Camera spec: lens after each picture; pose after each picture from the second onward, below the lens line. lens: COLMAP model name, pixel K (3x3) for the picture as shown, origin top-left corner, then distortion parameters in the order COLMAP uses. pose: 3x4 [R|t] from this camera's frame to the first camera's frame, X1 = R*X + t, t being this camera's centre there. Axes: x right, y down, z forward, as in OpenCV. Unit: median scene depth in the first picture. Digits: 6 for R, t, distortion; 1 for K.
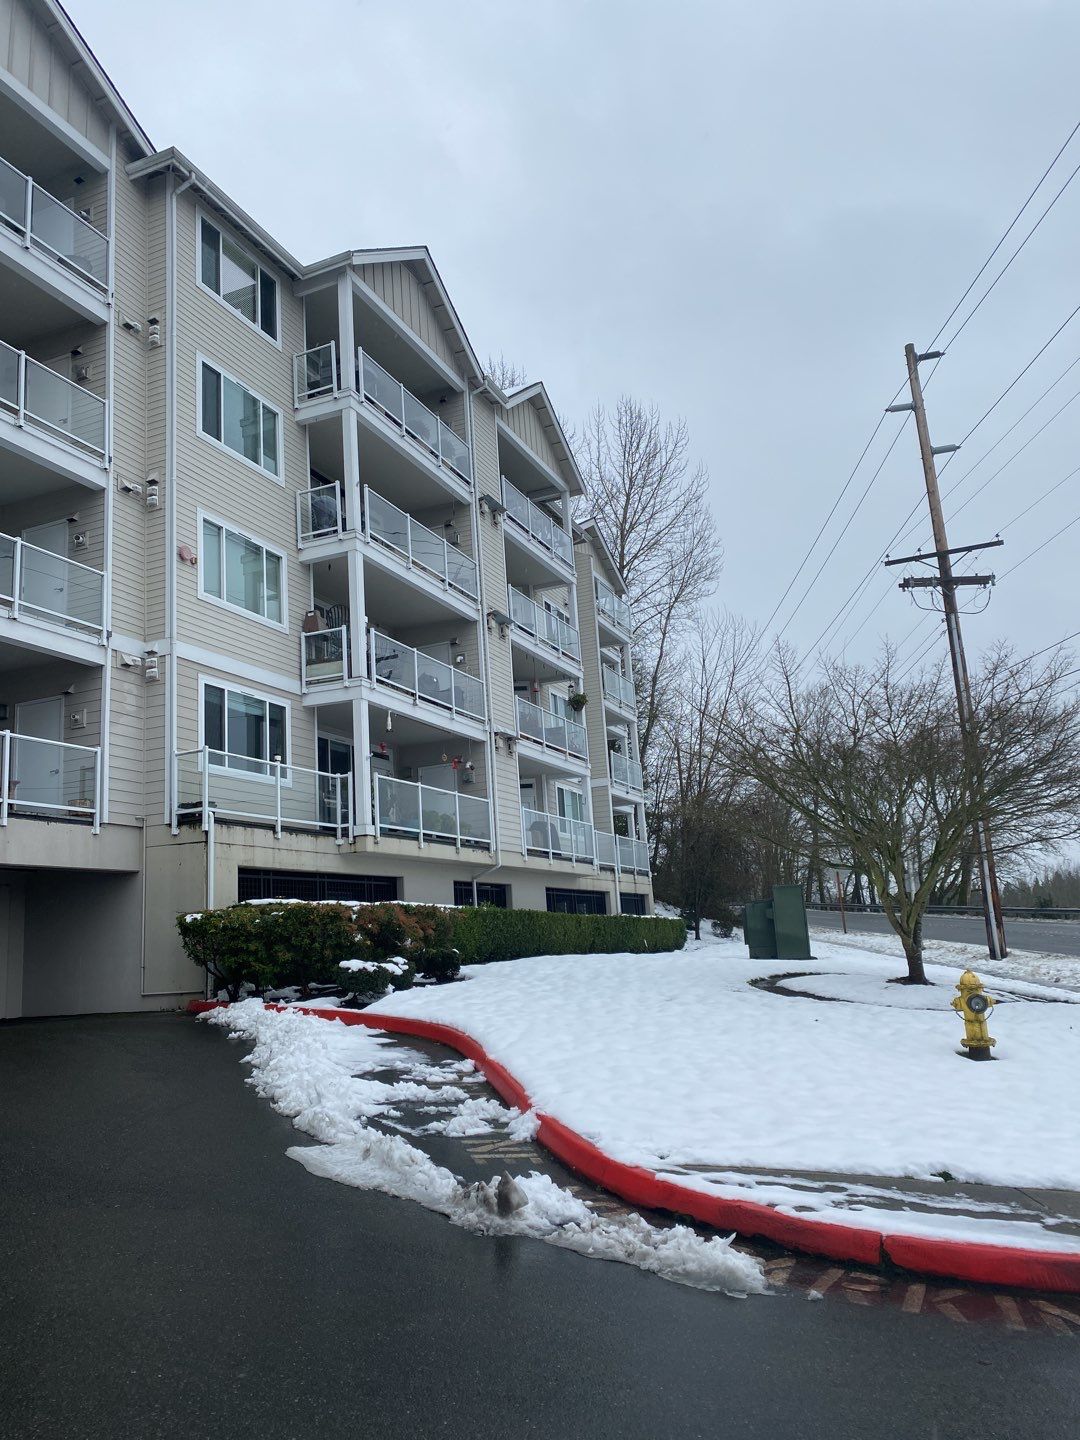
lens RADIAL K [[1069.4, 0, 540.0], [0, 1069.4, 720.0], [0, 0, 1]] dist [0.030429, -0.085916]
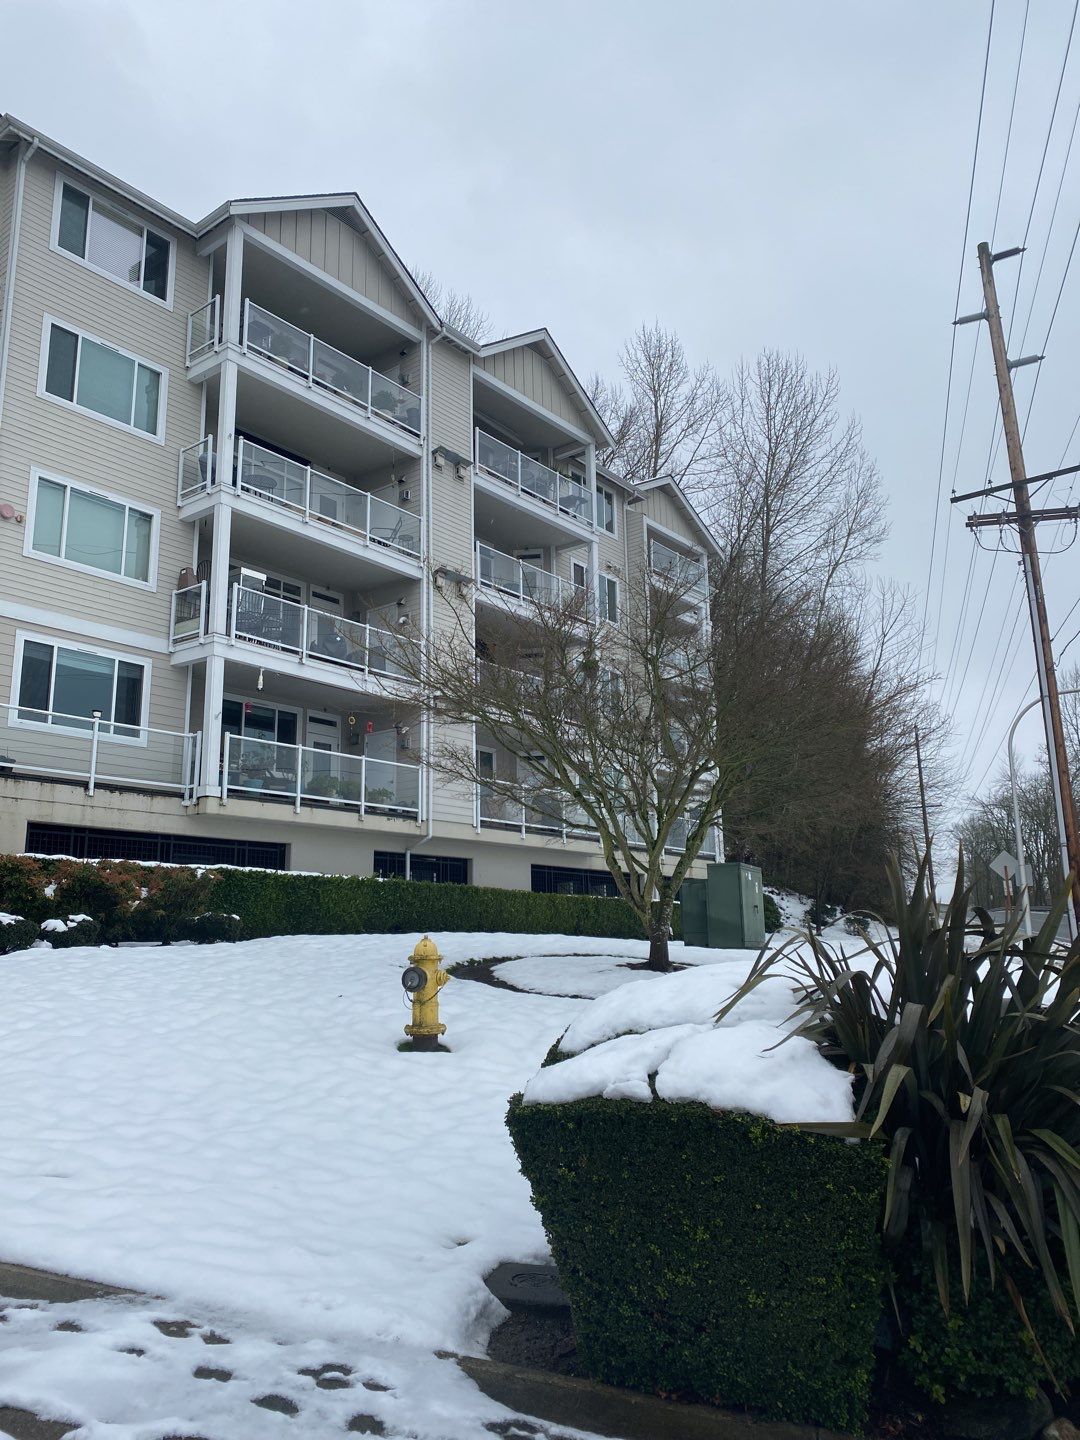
lens RADIAL K [[1069.4, 0, 540.0], [0, 1069.4, 720.0], [0, 0, 1]] dist [0.030429, -0.085916]
pose [[0.966065, -0.009316, -0.258130, 0.341812], [0.010513, 0.999939, 0.003257, 0.035606], [0.258084, -0.005860, 0.966105, 0.131068]]
